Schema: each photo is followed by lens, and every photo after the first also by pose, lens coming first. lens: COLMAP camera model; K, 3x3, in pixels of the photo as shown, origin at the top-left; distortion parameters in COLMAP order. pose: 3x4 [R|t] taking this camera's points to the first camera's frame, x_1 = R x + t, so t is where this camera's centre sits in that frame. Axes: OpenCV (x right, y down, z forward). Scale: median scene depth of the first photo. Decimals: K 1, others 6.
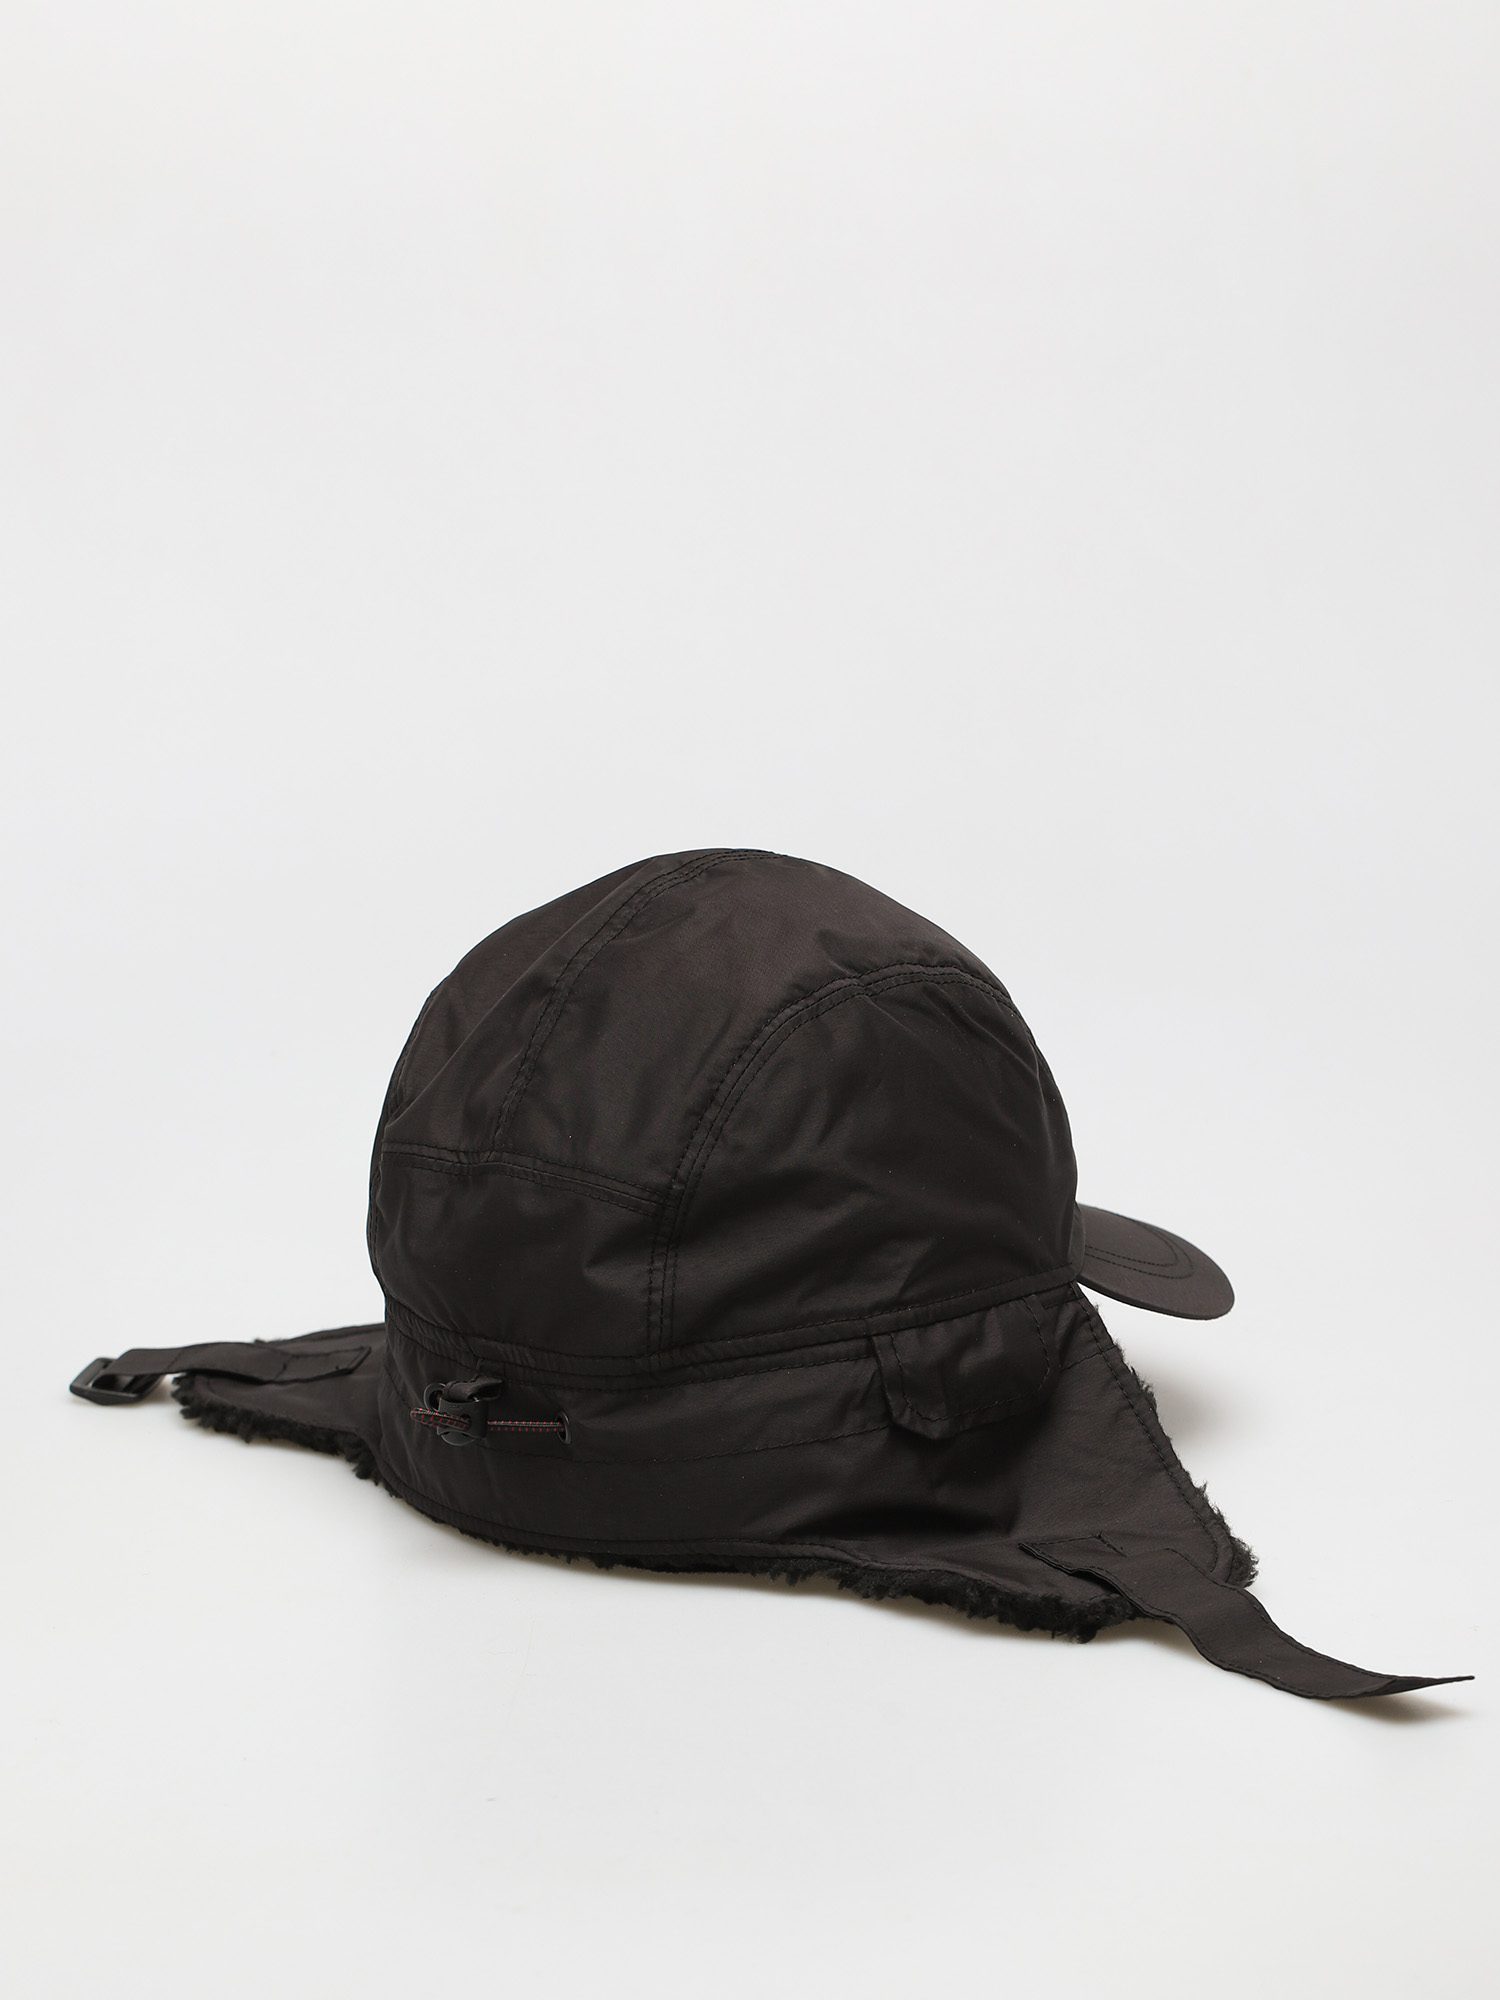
lens RADIAL K [[7534.5, 0, 749.7], [0, 7534.5, 997.9], [0, 0, 1]] dist [0.040318, 0.000000]
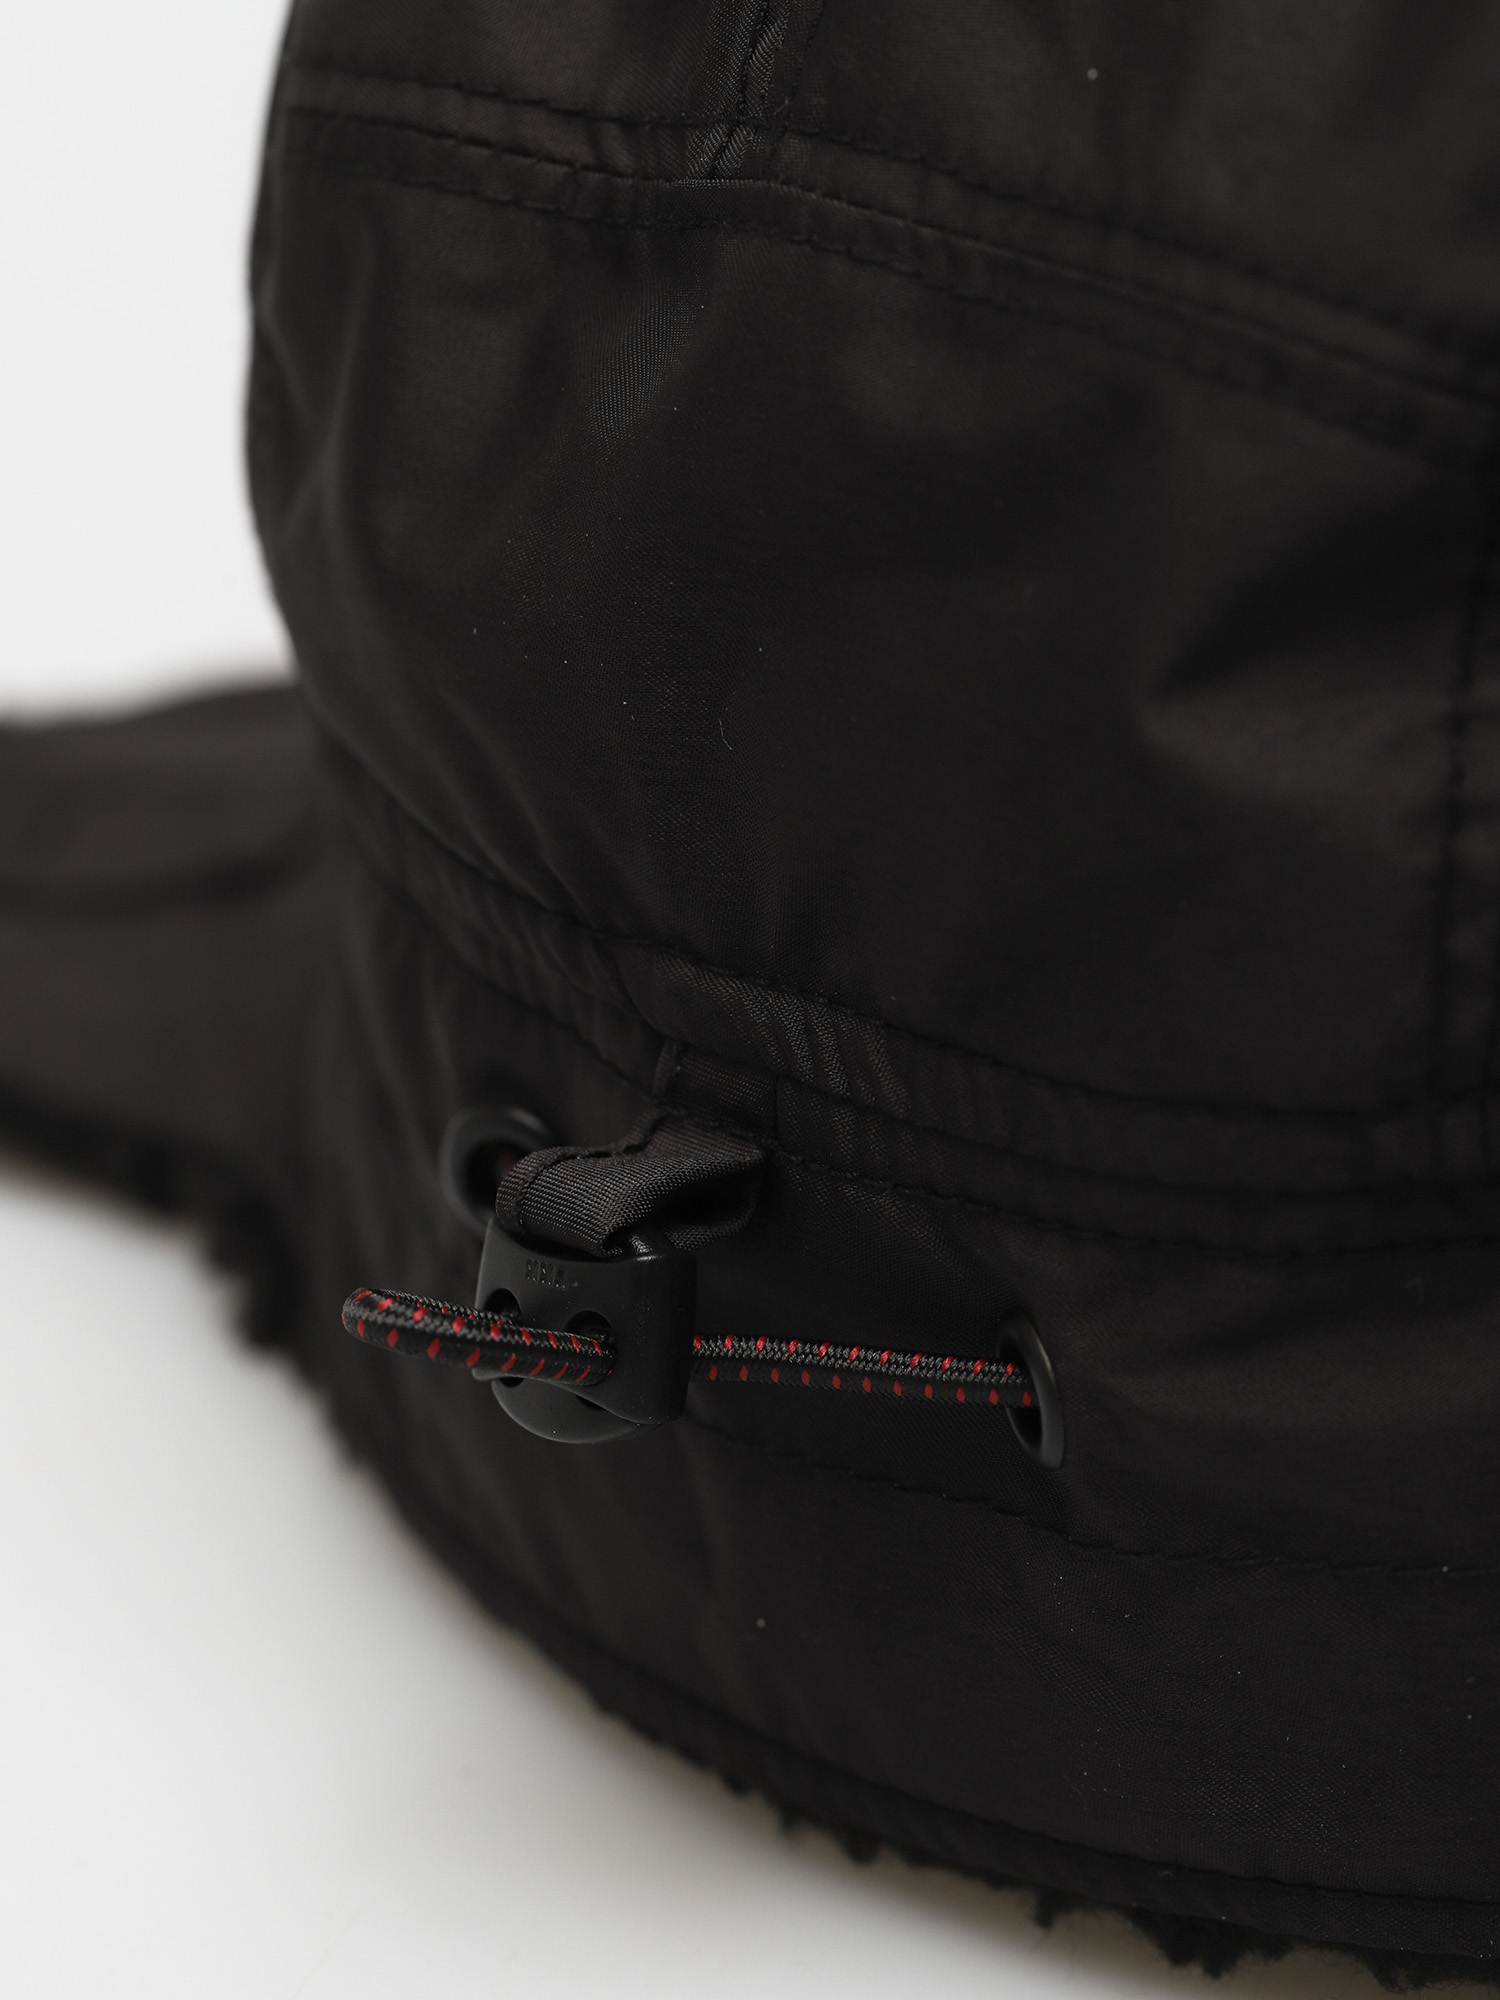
lens RADIAL K [[7534.5, 0, 748.7], [0, 7534.5, 996.2], [0, 0, 1]] dist [0.040318, 0.000000]
pose [[0.997740, 0.025804, -0.062037, -0.019516], [-0.015347, 0.986429, 0.163469, 0.009383], [0.065413, -0.162148, 0.984596, 0.781949]]
